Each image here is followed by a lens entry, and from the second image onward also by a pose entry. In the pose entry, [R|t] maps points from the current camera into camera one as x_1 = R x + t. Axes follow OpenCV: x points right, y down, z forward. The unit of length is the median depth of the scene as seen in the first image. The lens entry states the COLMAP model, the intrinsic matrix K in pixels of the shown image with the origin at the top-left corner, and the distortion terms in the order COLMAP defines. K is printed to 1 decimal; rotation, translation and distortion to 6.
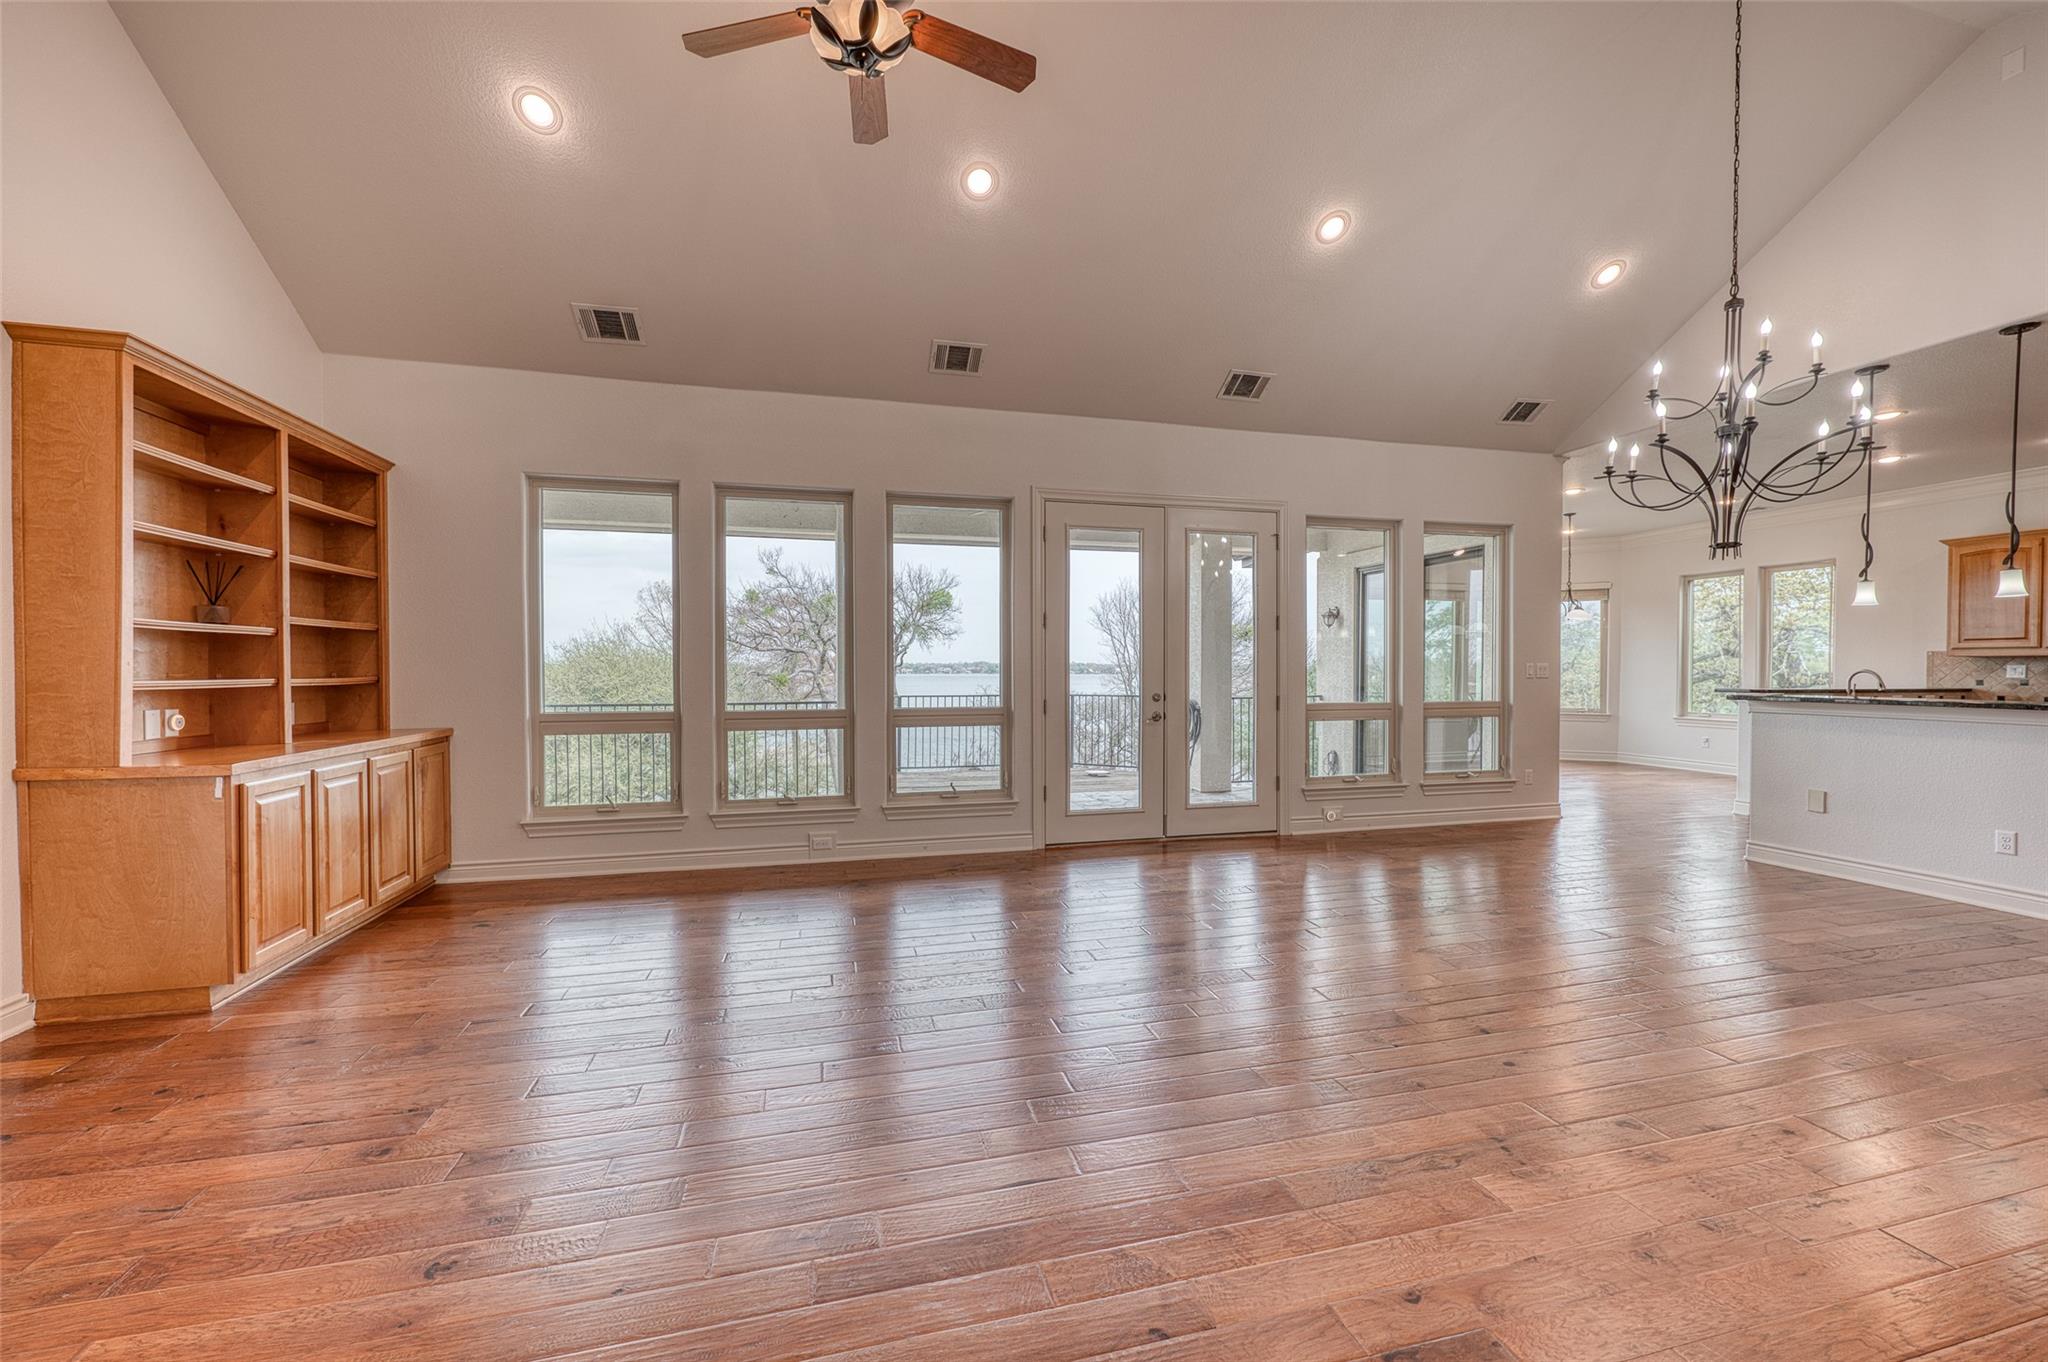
lens RADIAL K [[804.1, 0, 1016.8], [0, 804.1, 686.2], [0, 0, 1]] dist [0.001300, 0.000468]
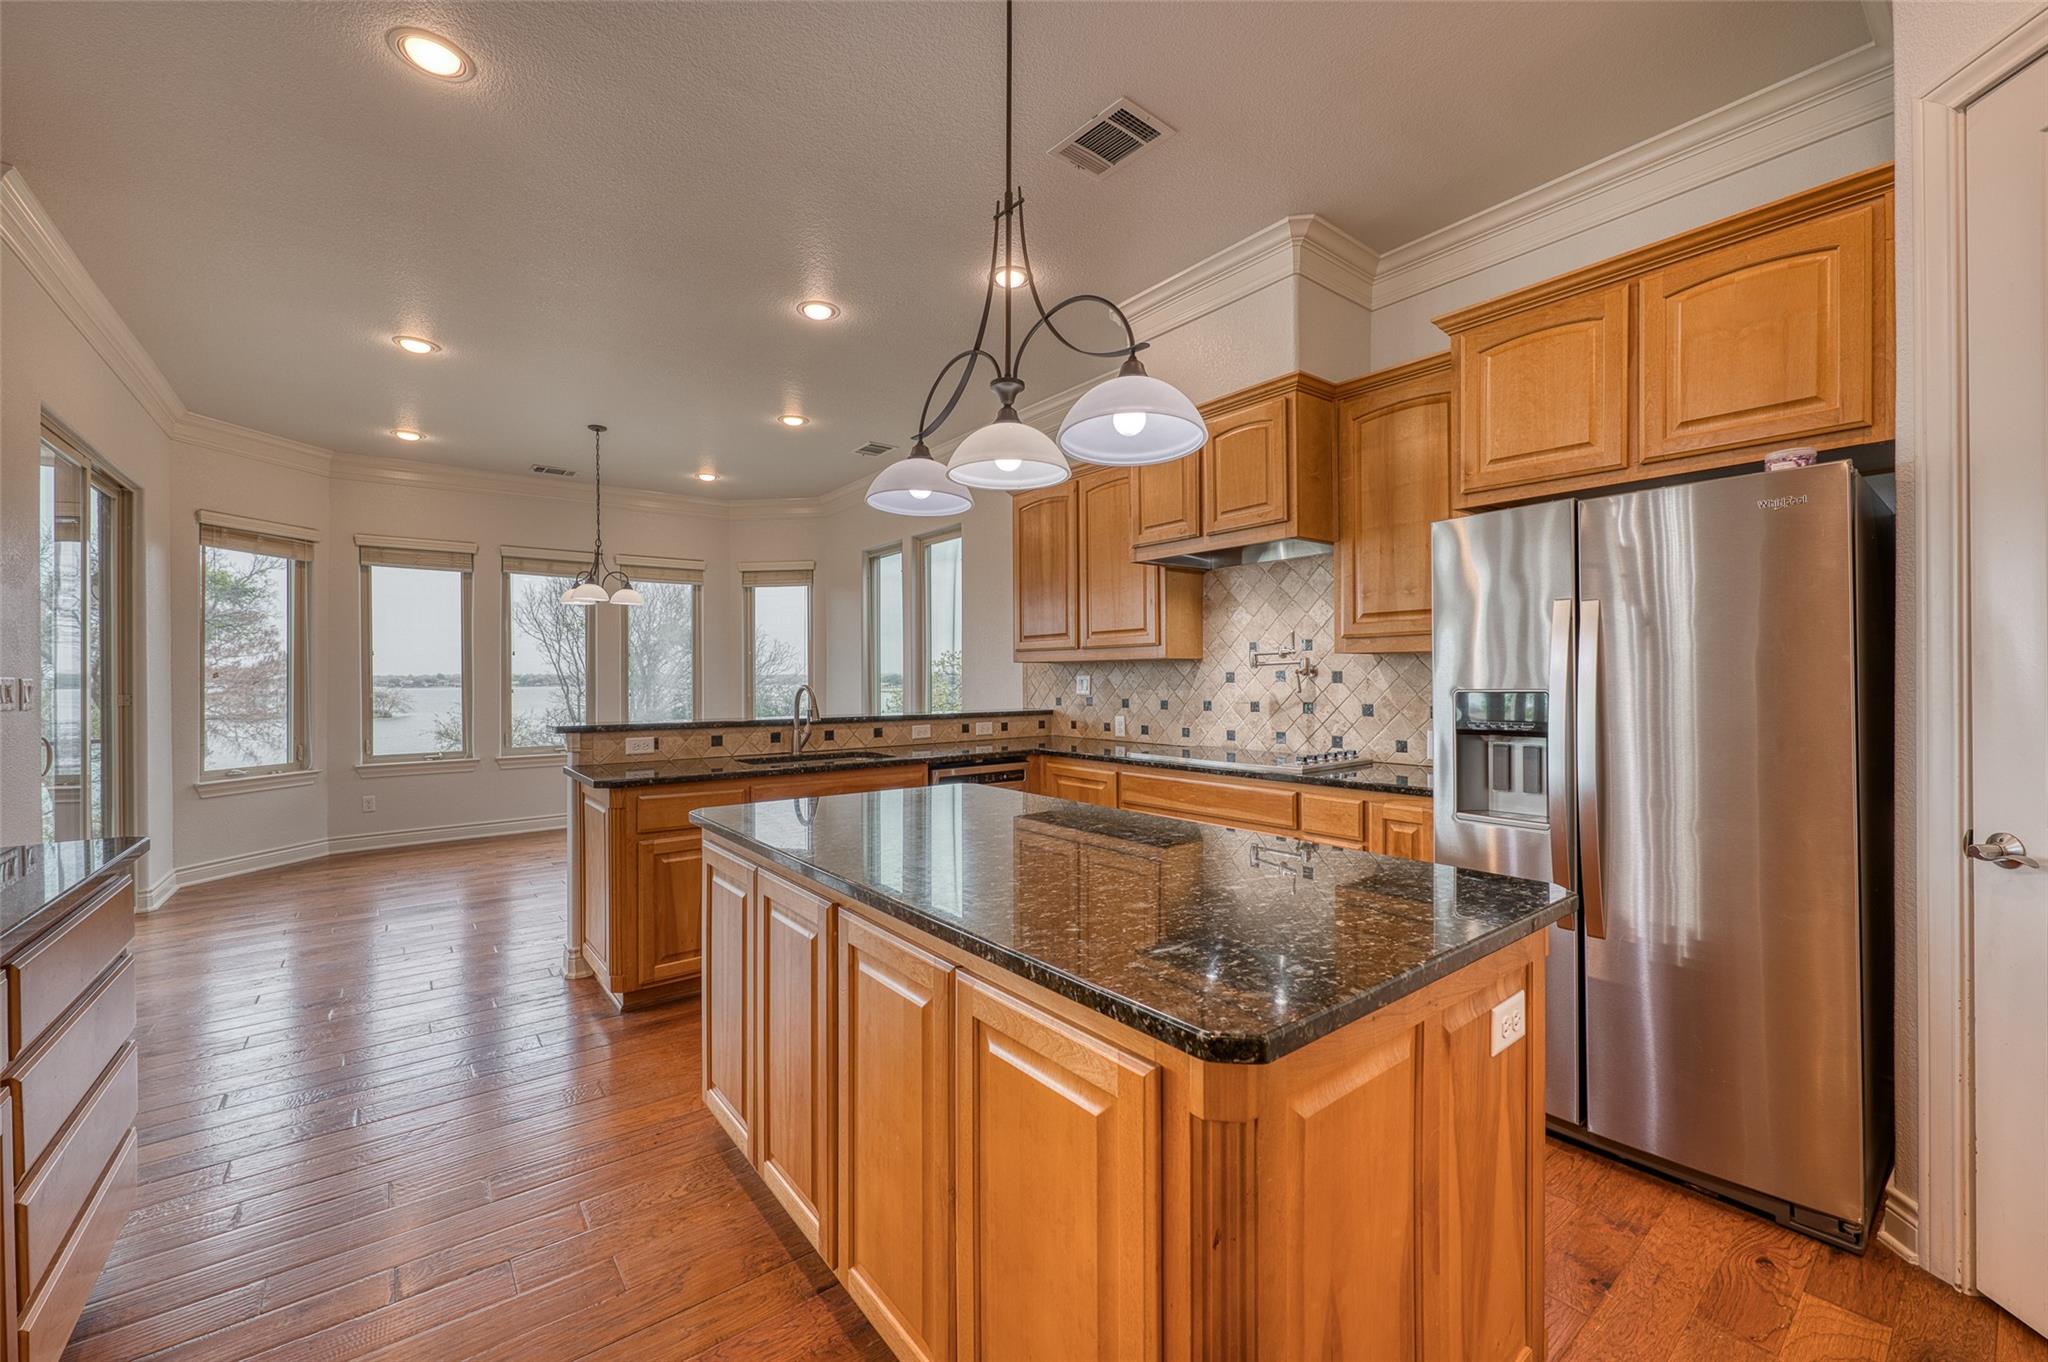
lens RADIAL K [[804.1, 0, 1023.8], [0, 804.1, 678.0], [0, 0, 1]] dist [0.001300, 0.000468]
pose [[0.915377, -0.005947, 0.402554, 0.917986], [0.015190, 0.999689, -0.019771, -0.011265], [-0.402311, 0.024212, 0.915183, 0.398019]]
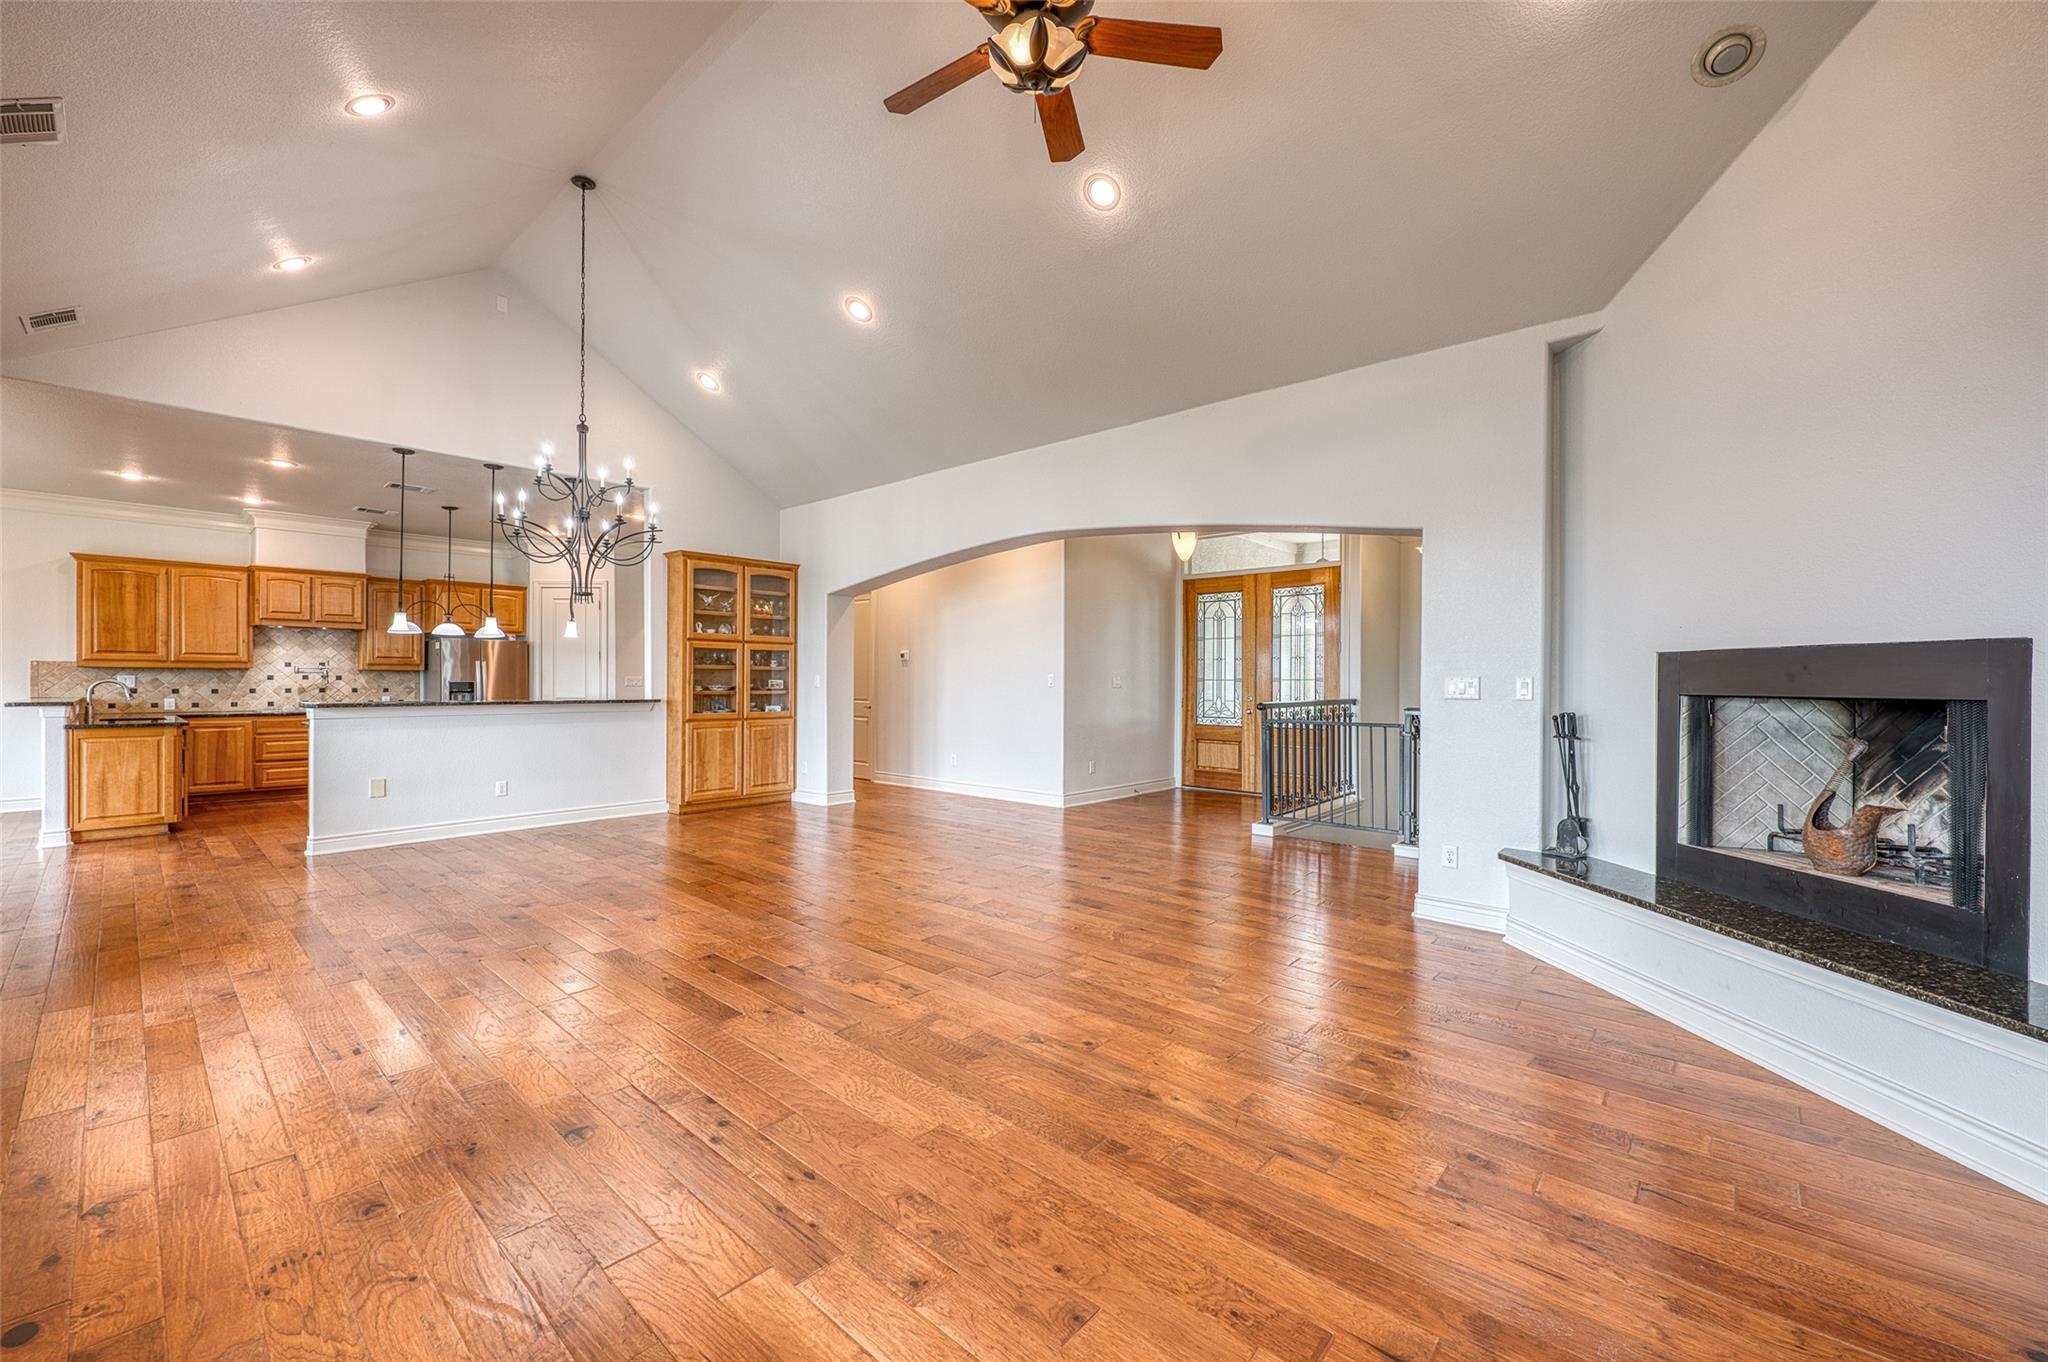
lens RADIAL K [[804.1, 0, 1015.0], [0, 804.1, 679.6], [0, 0, 1]] dist [0.001300, 0.000468]
pose [[-0.553795, -0.000818, 0.832653, -0.379862], [0.014972, 0.999828, 0.010940, -0.013754], [-0.832519, 0.018525, -0.553687, 0.588408]]
